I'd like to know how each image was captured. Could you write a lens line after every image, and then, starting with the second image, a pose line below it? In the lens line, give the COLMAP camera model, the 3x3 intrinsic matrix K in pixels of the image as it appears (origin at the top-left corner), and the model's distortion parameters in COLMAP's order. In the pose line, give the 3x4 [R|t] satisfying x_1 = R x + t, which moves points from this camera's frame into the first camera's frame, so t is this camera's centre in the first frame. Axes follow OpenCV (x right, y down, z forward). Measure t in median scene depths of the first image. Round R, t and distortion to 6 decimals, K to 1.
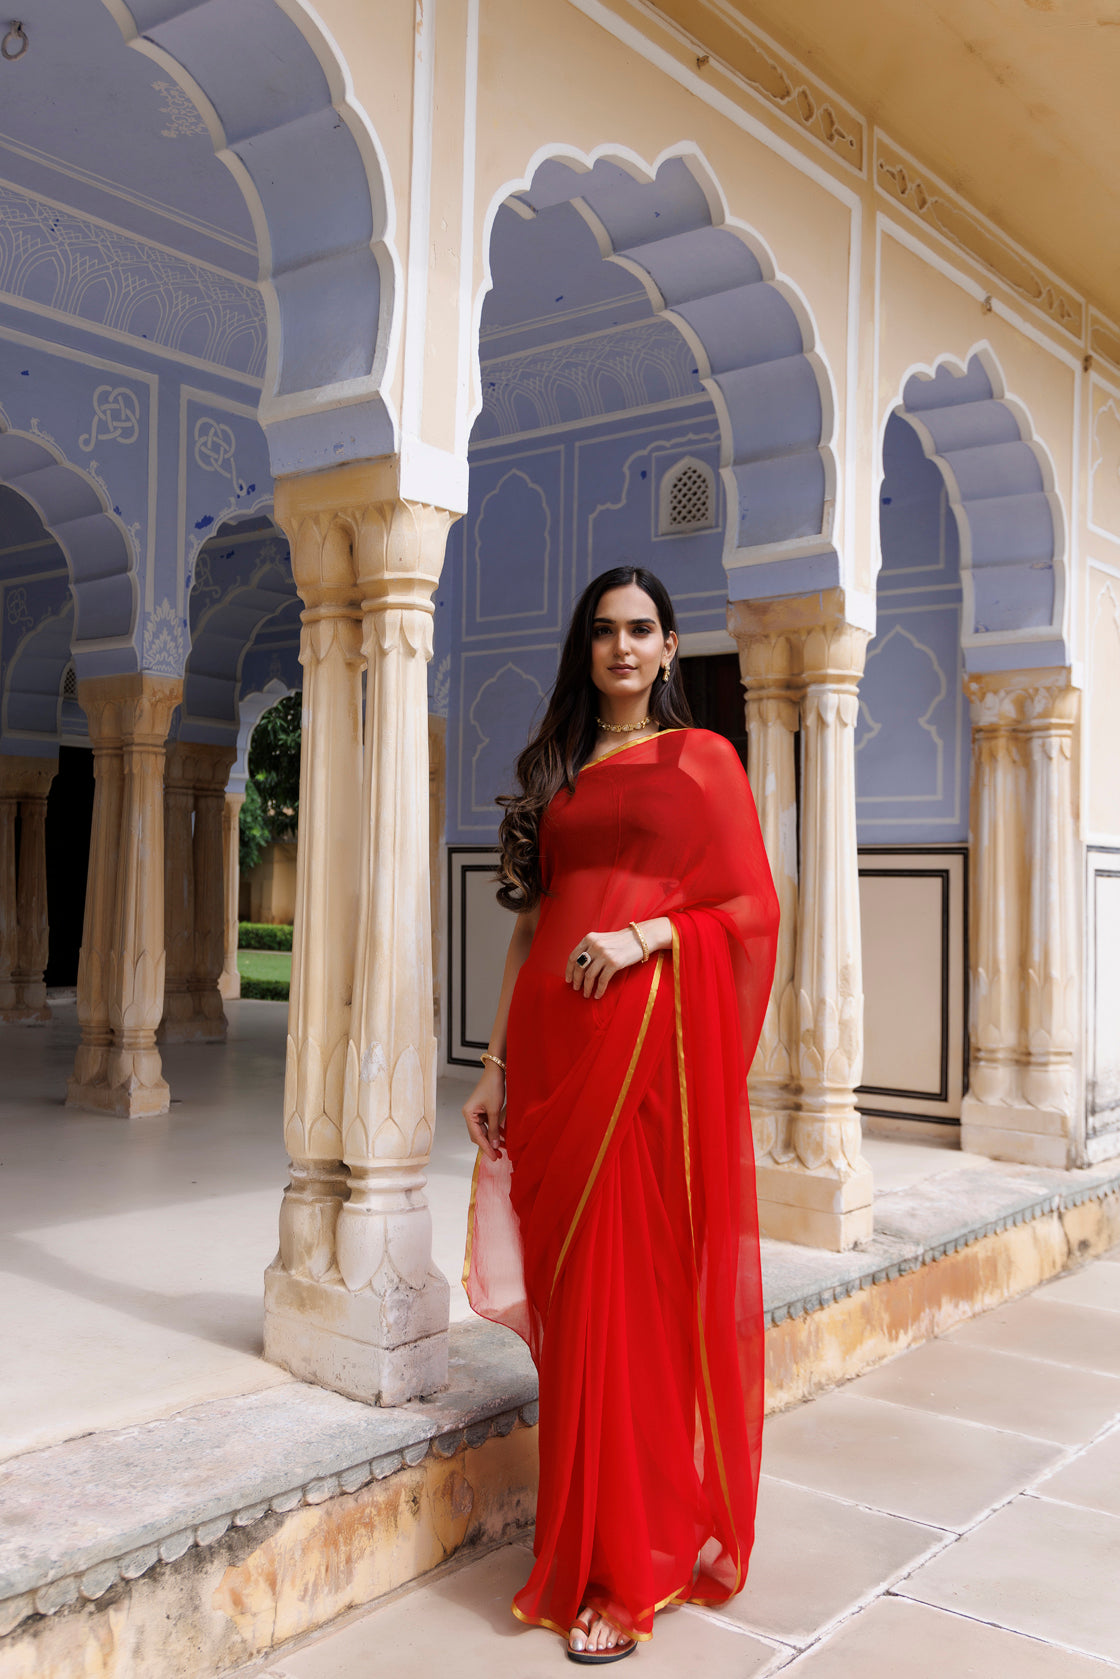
lens RADIAL K [[1401.8, 0, 570.5], [0, 1401.8, 872.7], [0, 0, 1]] dist [0.012186, 0.010200]
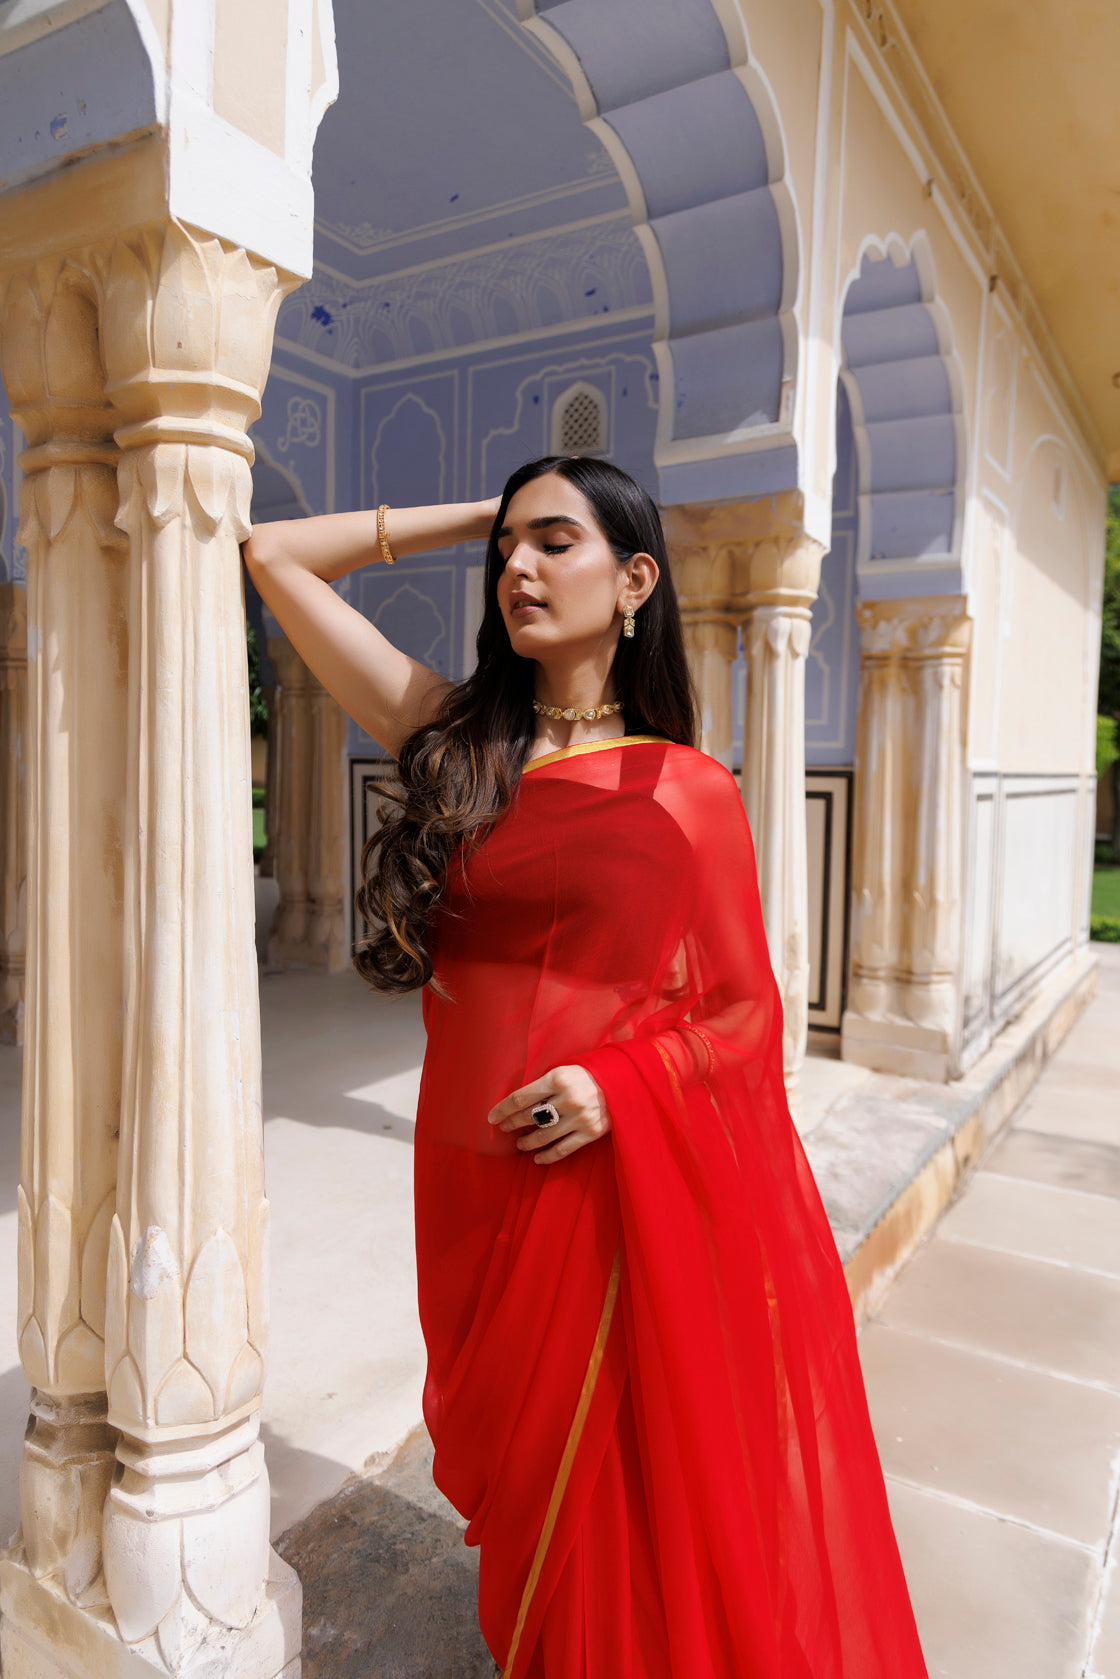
lens RADIAL K [[1050.5, 0, 558.7], [0, 1050.5, 848.1], [0, 0, 1]] dist [0.003437, 0.000440]
pose [[0.995454, -0.003847, 0.095164, -0.010597], [-0.004670, 0.996010, 0.089114, -0.043738], [-0.095127, -0.089154, 0.991465, 0.359999]]
